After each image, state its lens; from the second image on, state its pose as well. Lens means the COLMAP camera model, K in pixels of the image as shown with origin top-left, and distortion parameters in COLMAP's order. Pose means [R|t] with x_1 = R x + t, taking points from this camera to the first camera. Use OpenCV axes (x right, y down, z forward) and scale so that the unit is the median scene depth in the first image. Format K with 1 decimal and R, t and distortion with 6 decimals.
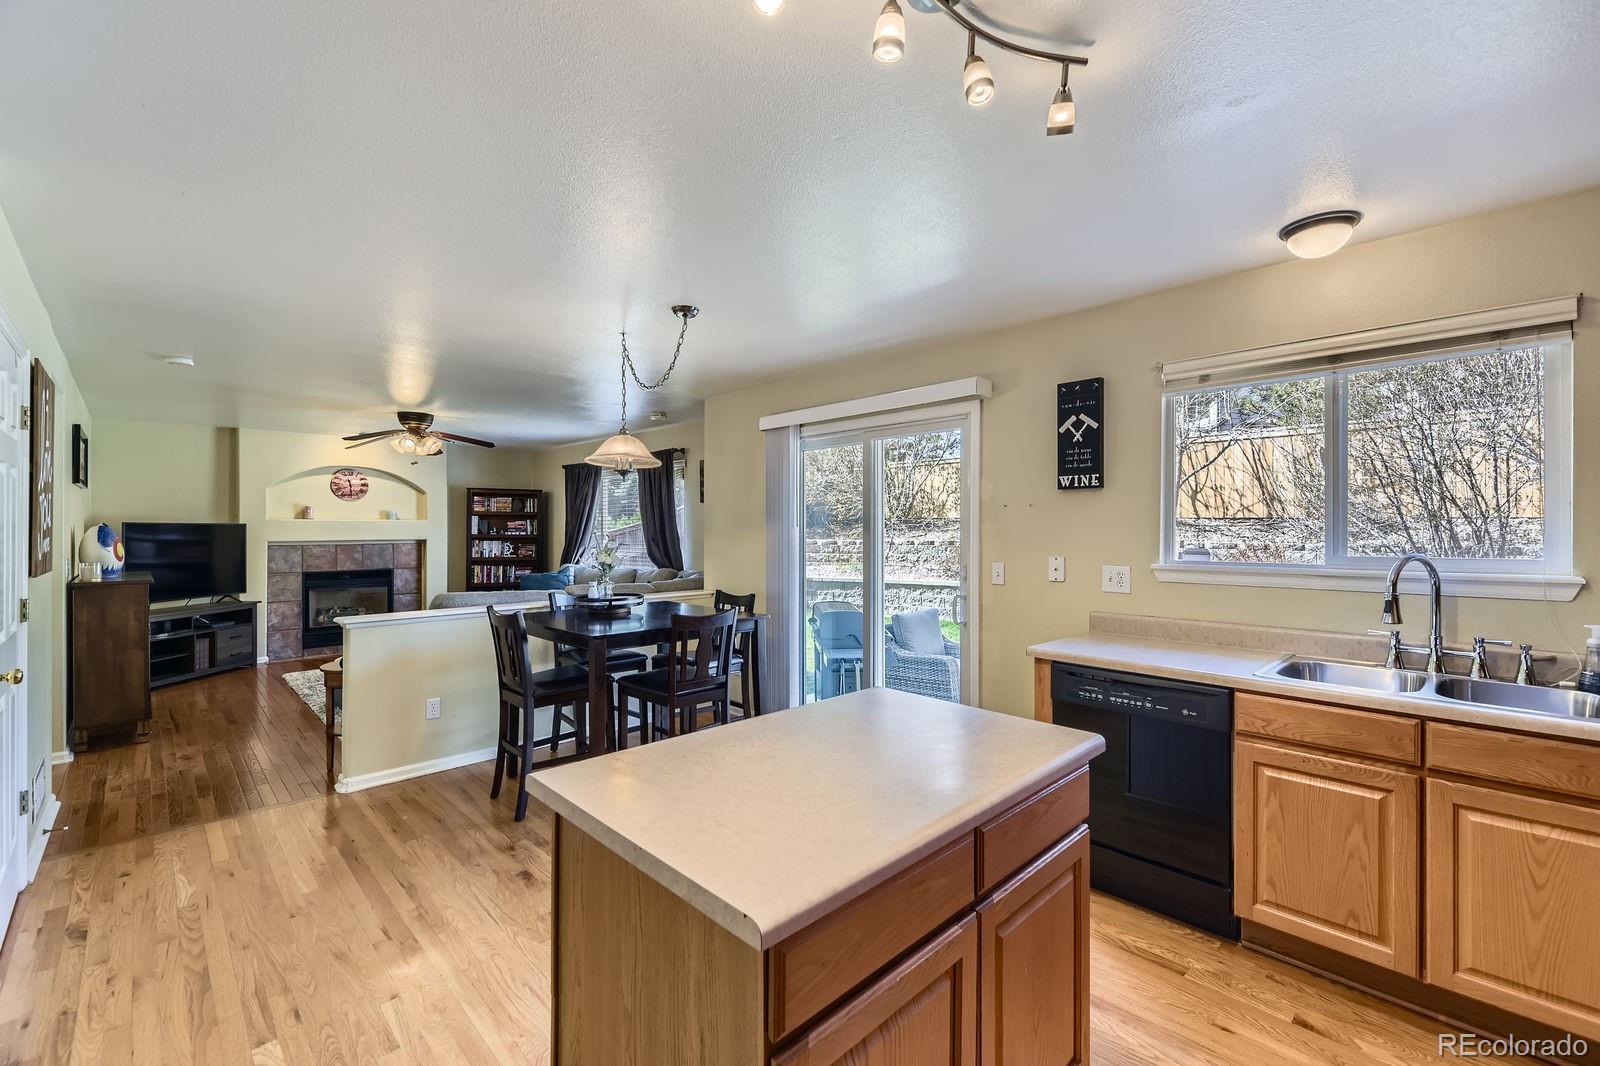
lens RADIAL K [[676.6, 0, 805.6], [0, 676.6, 525.1], [0, 0, 1]] dist [0.001548, 0.001696]
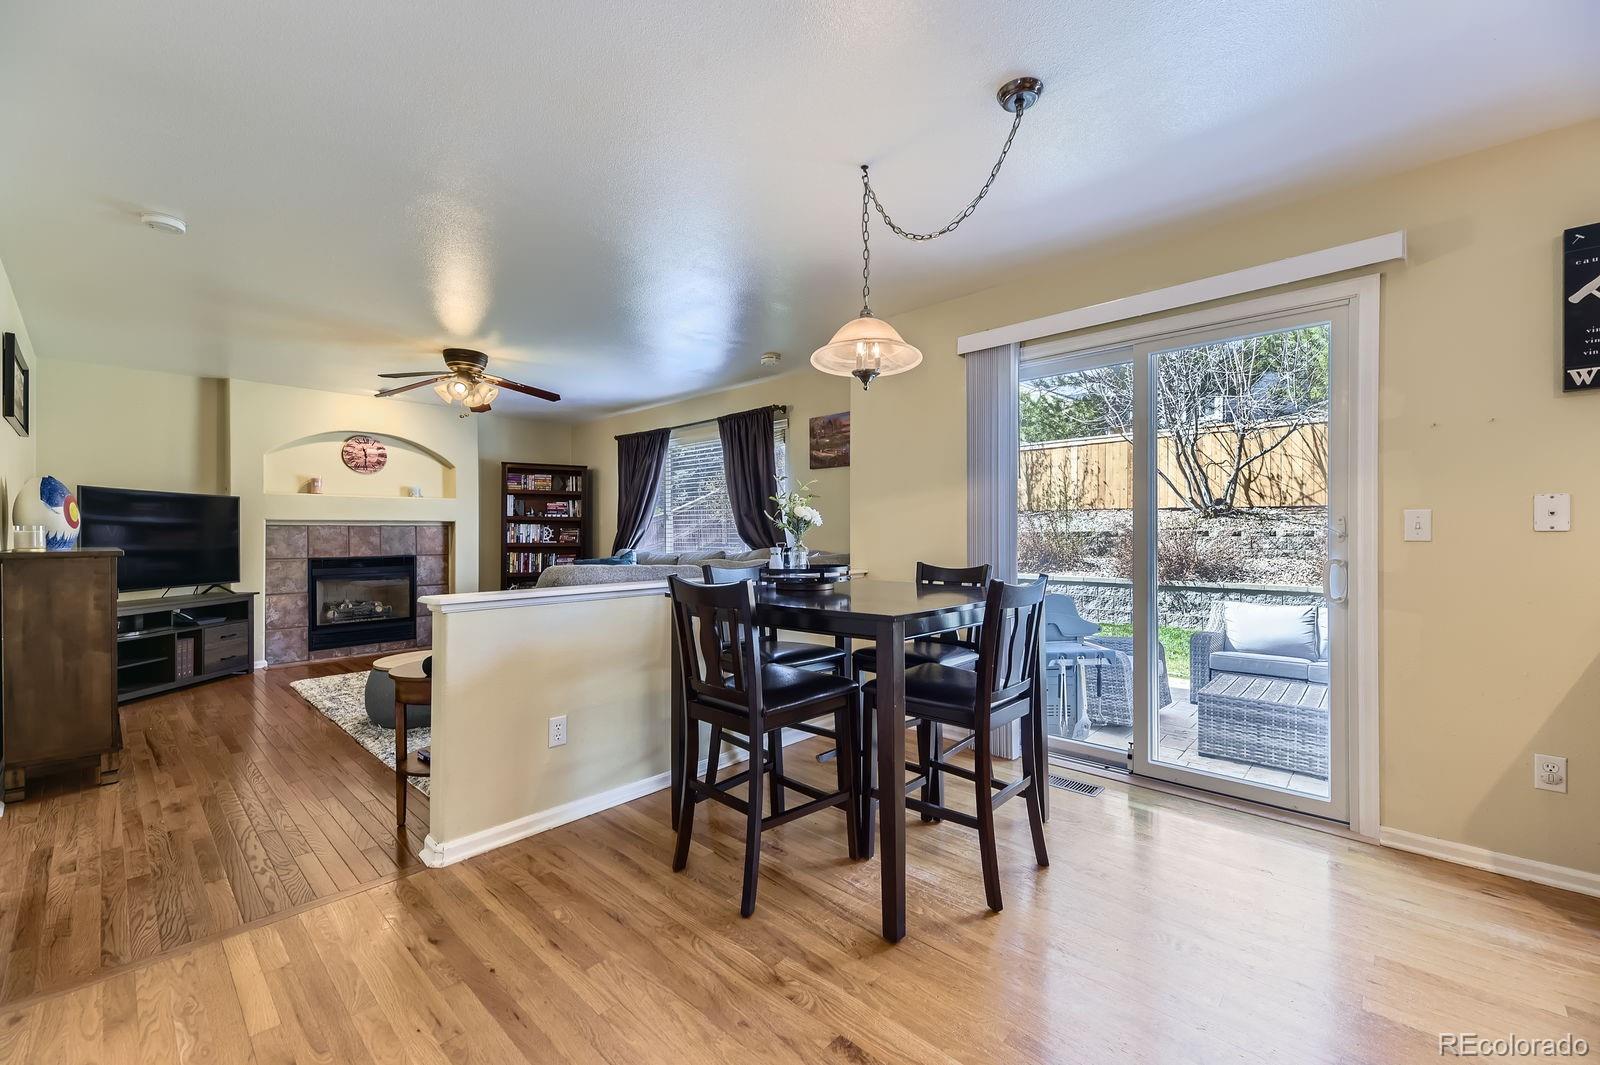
lens RADIAL K [[649.6, 0, 800.8], [0, 649.6, 531.9], [0, 0, 1]] dist [0.015280, -0.004319]
pose [[0.999084, -0.001754, 0.042751, -0.192704], [0.001648, 0.999995, 0.002520, 0.039958], [-0.042755, -0.002447, 0.999083, 0.193118]]
